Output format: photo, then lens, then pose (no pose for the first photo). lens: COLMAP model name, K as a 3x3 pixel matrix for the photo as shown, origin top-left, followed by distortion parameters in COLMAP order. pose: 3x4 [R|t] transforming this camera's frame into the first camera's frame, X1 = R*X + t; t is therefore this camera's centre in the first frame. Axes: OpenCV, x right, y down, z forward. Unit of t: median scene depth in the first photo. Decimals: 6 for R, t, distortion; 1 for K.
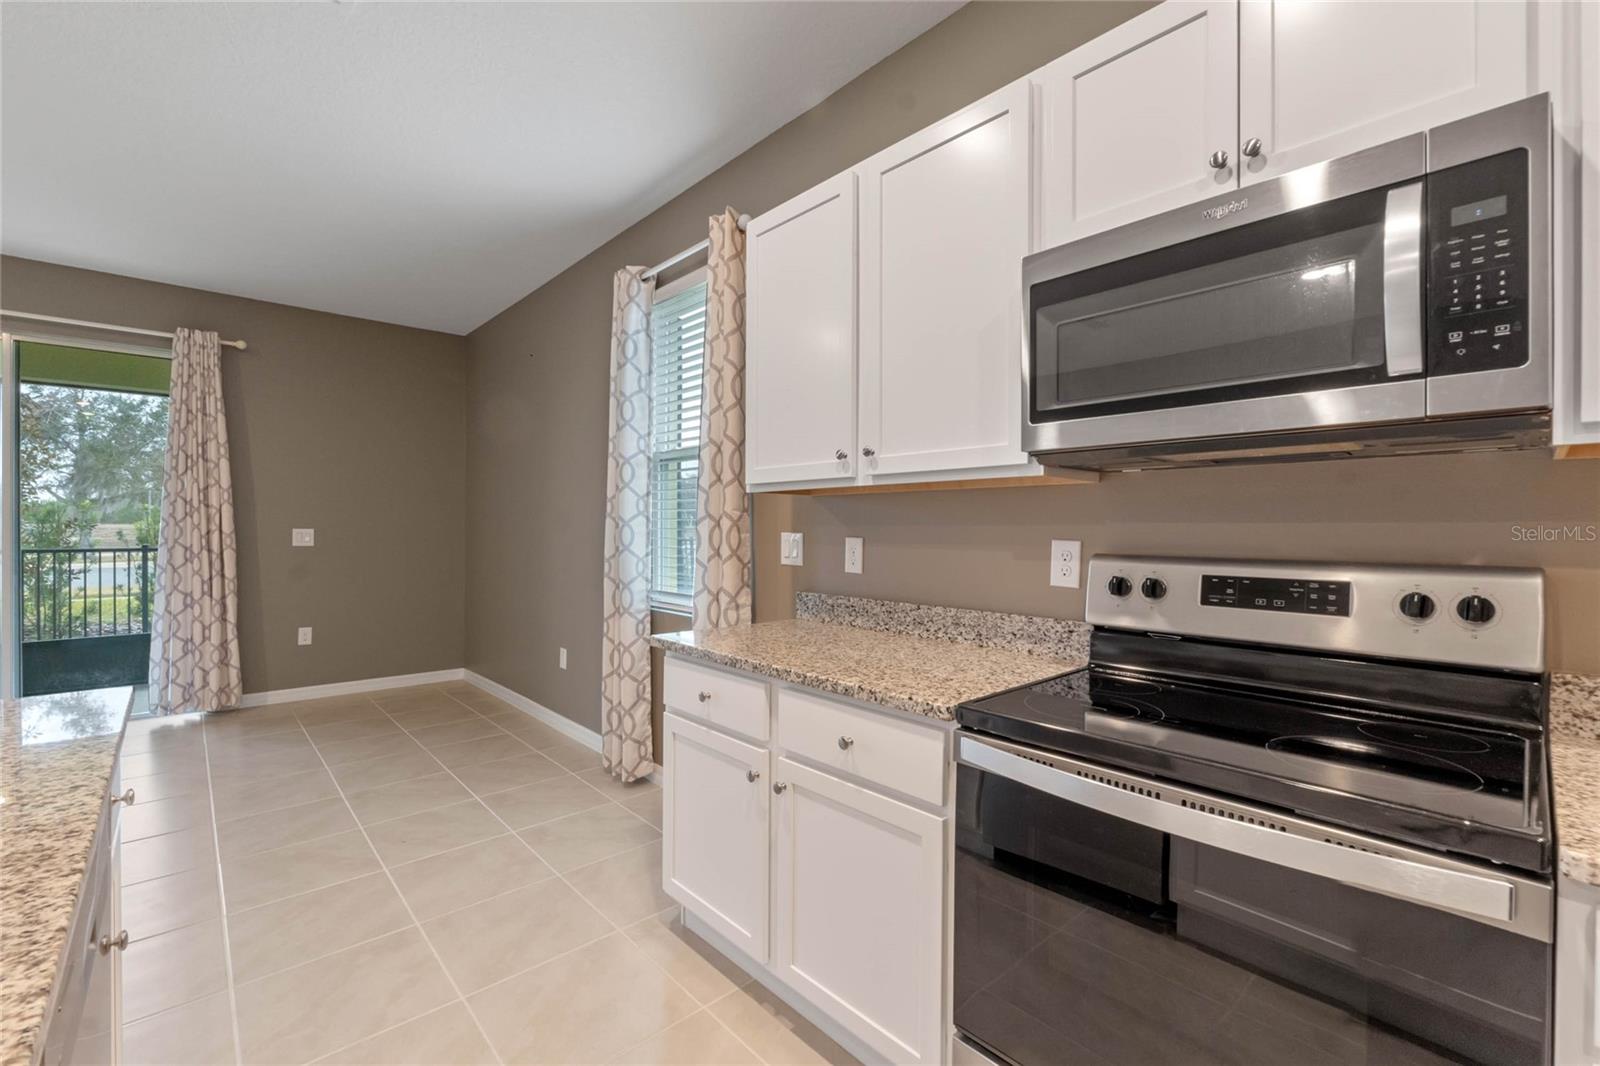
lens RADIAL K [[678.0, 0, 796.1], [0, 678.0, 529.3], [0, 0, 1]] dist [-0.002407, -0.000618]
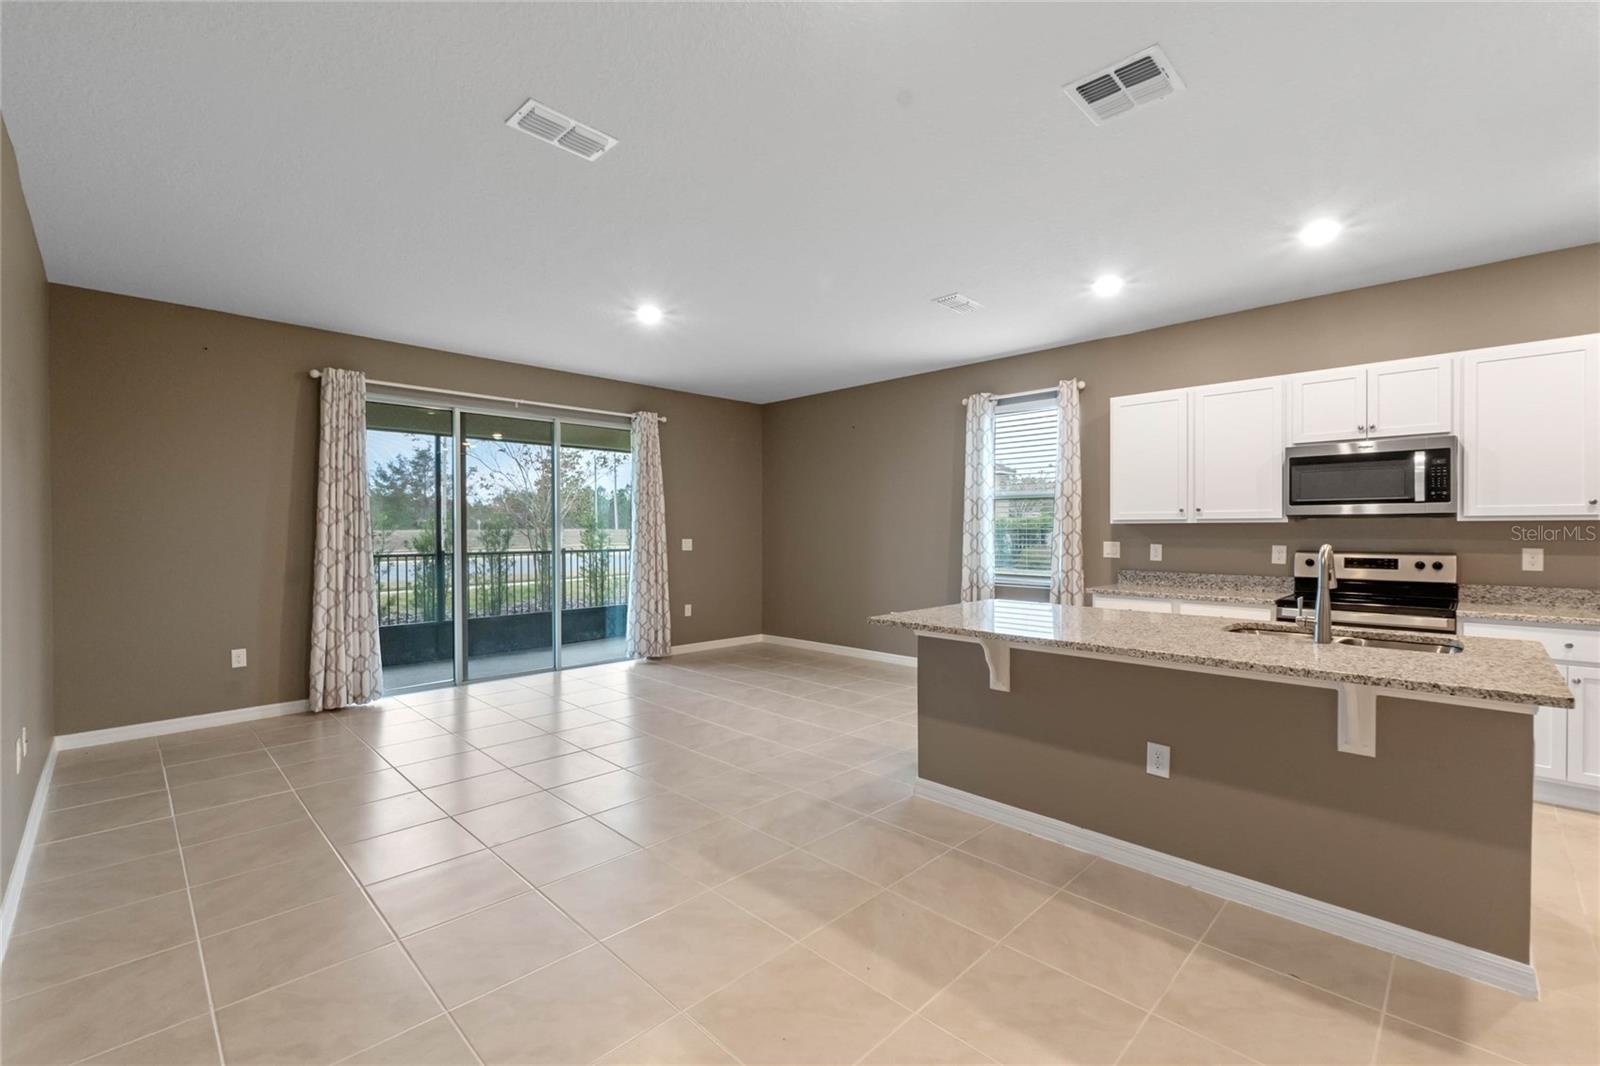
lens RADIAL K [[685.7, 0, 800.0], [0, 685.7, 533.0], [0, 0, 1]] dist [-0.000857, 0.000138]
pose [[0.998692, -0.006049, 0.050769, -0.639099], [0.005869, 0.999976, 0.003683, -0.020861], [-0.050790, -0.003380, 0.998704, -0.614420]]
